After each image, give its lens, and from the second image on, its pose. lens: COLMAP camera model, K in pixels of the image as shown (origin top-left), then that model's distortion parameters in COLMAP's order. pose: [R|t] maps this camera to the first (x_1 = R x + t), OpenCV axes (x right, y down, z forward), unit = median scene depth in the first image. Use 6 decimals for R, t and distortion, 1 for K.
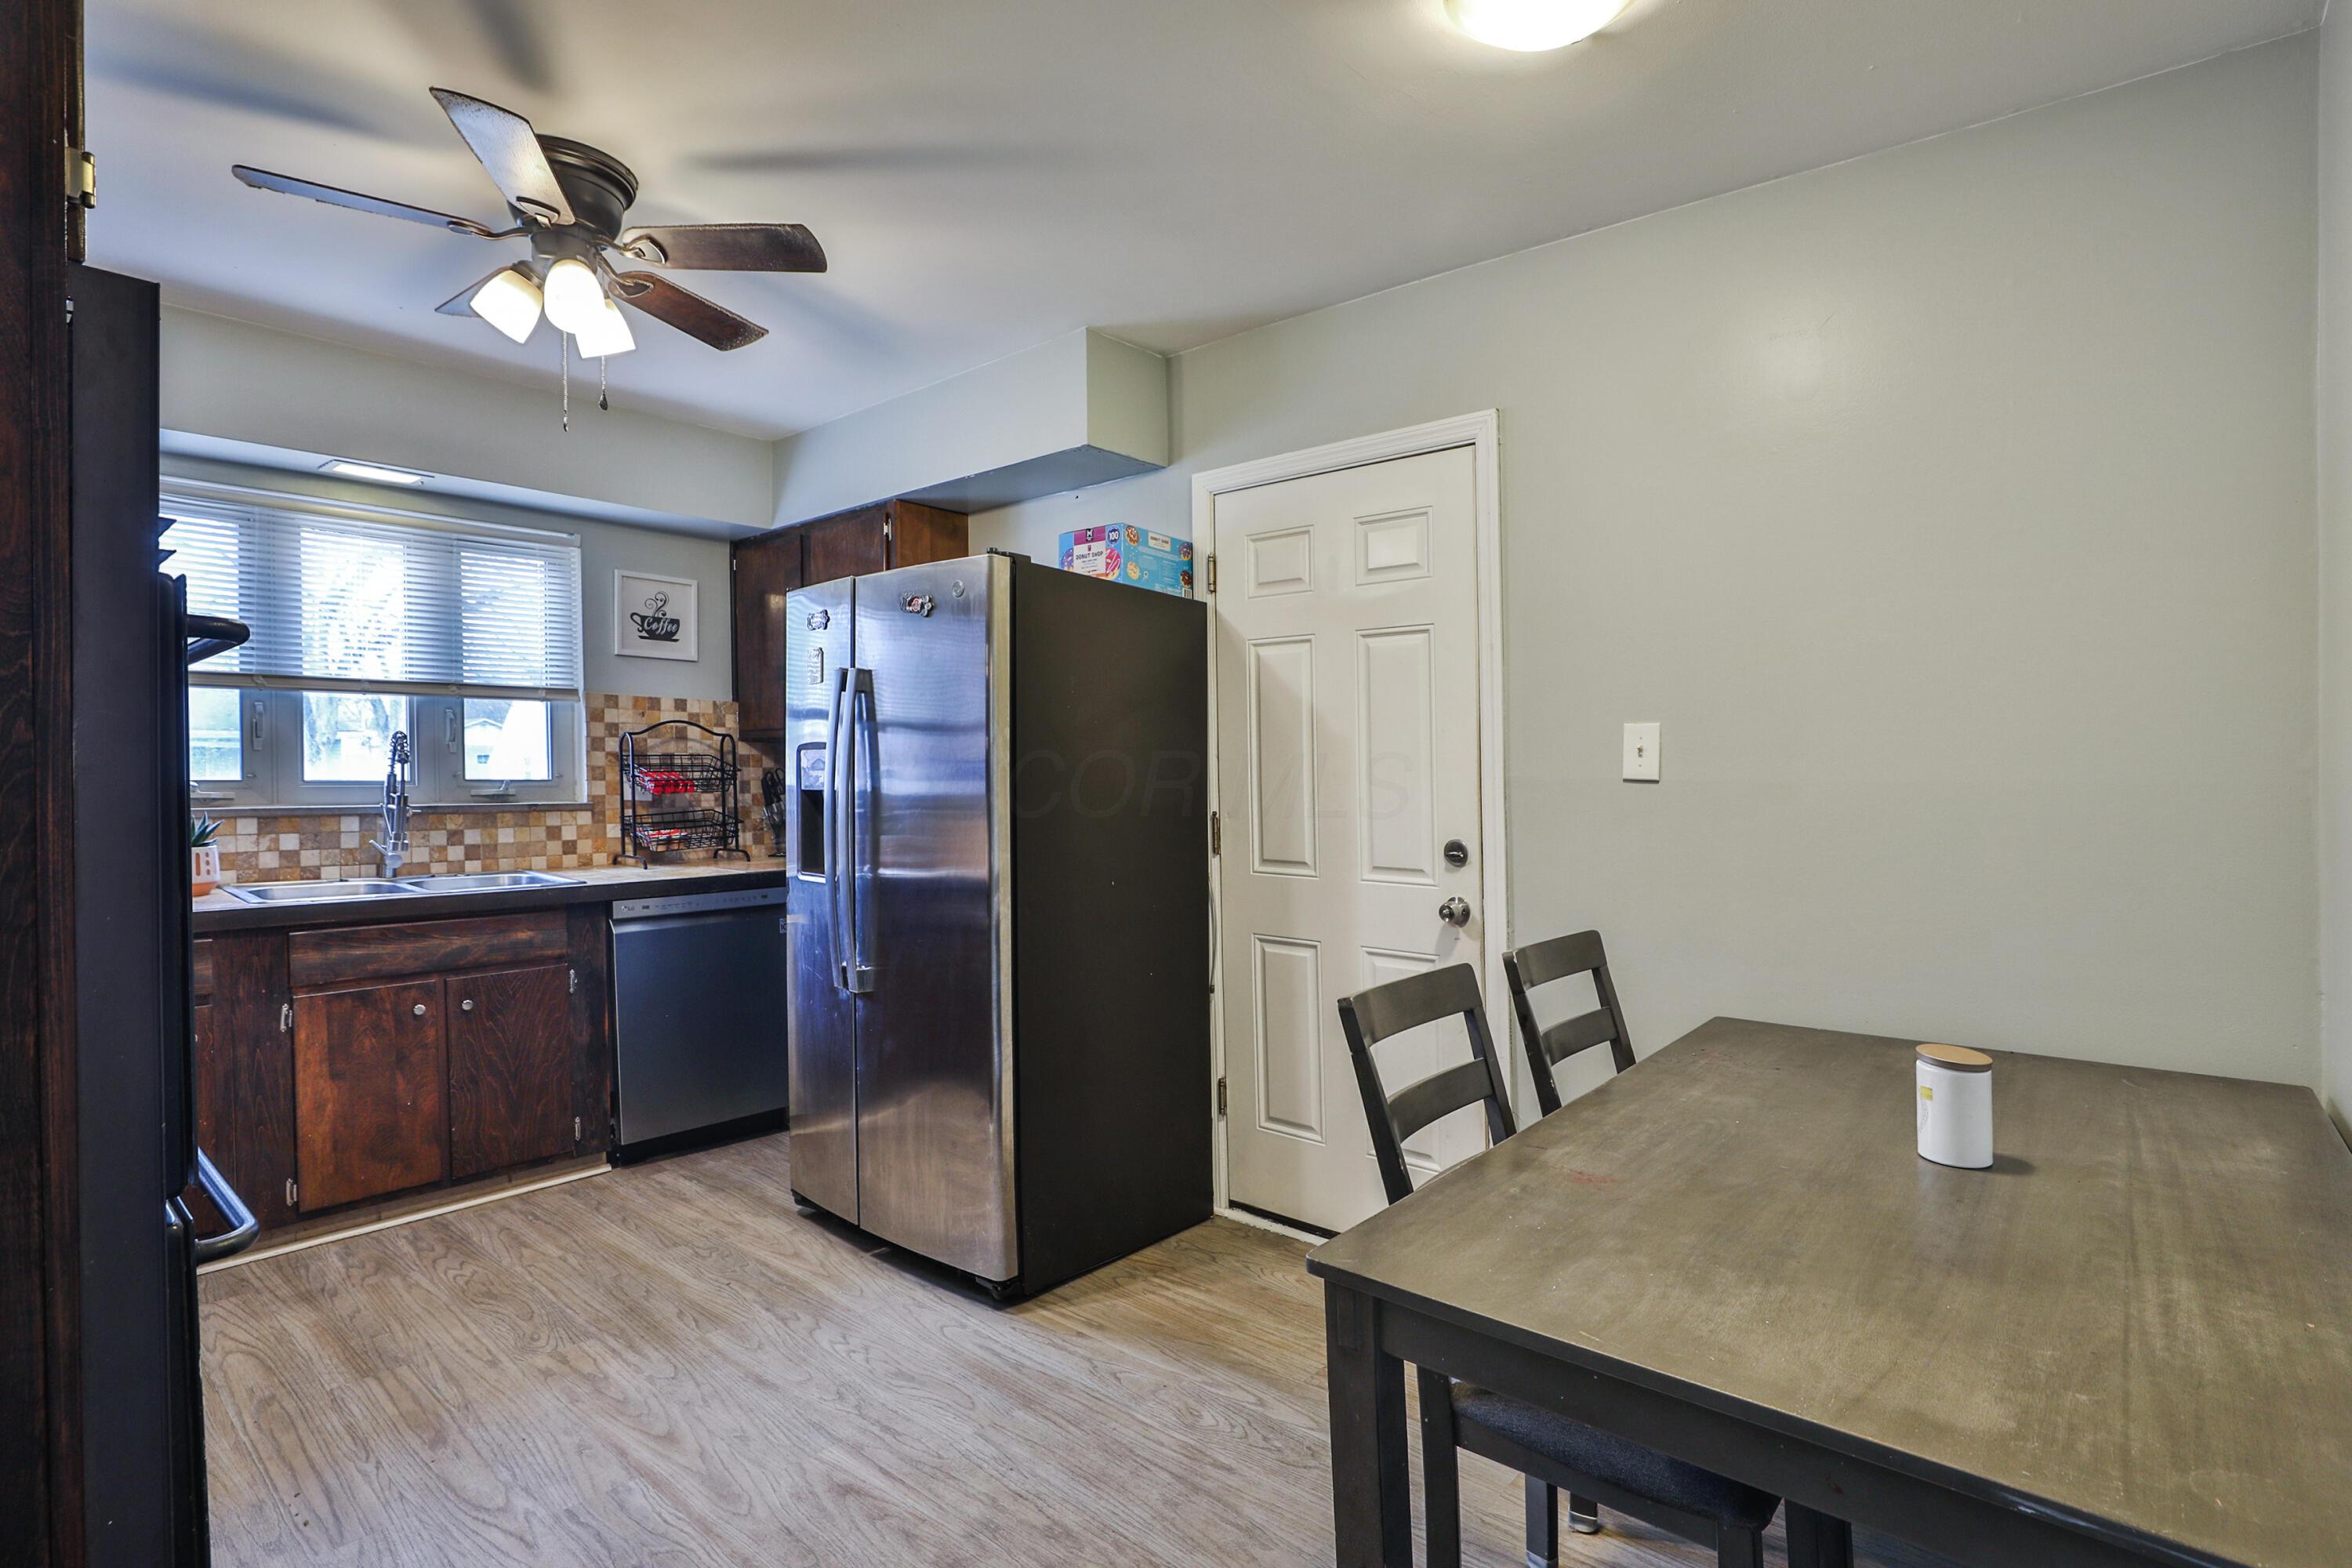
lens RADIAL K [[1143.4, 0, 1186.8], [0, 1143.4, 793.8], [0, 0, 1]] dist [-0.023648, 0.000905]
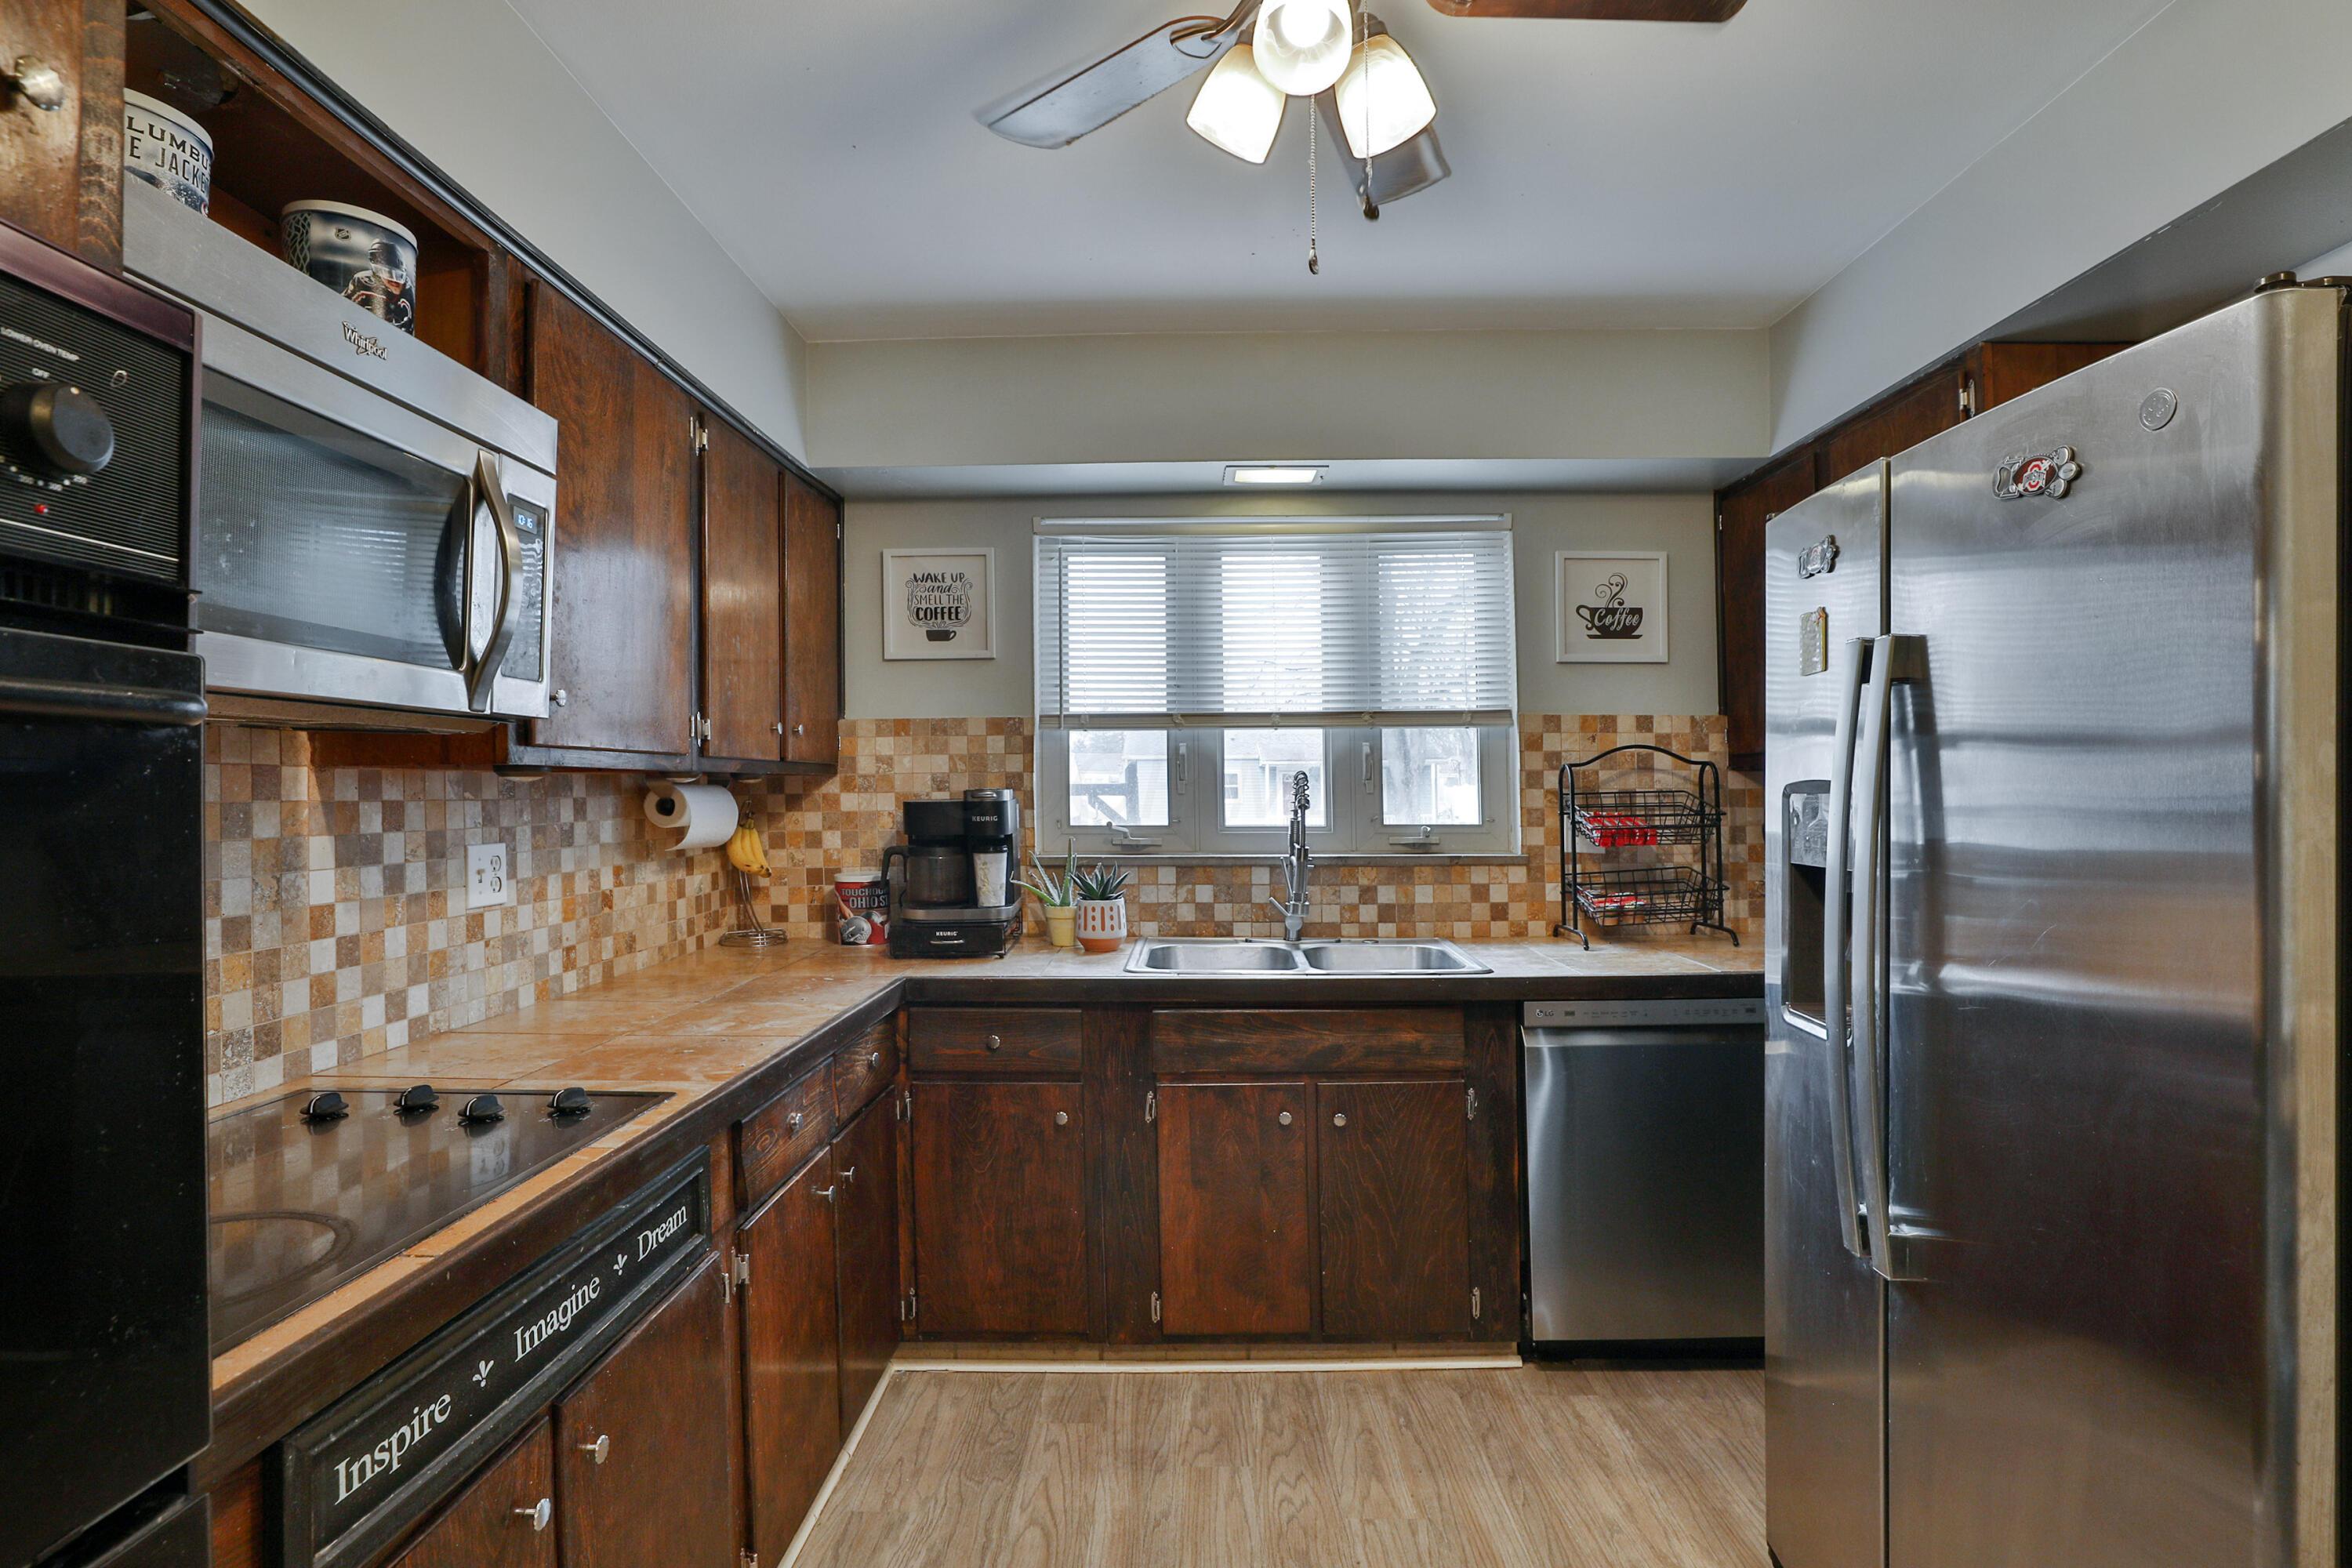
lens RADIAL K [[1143.4, 0, 1186.8], [0, 1143.4, 793.8], [0, 0, 1]] dist [-0.023648, 0.000905]
pose [[0.646706, -0.003361, -0.762732, -0.093511], [-0.009811, 0.999871, -0.012724, -0.025769], [0.762677, 0.015712, 0.646589, 0.374214]]
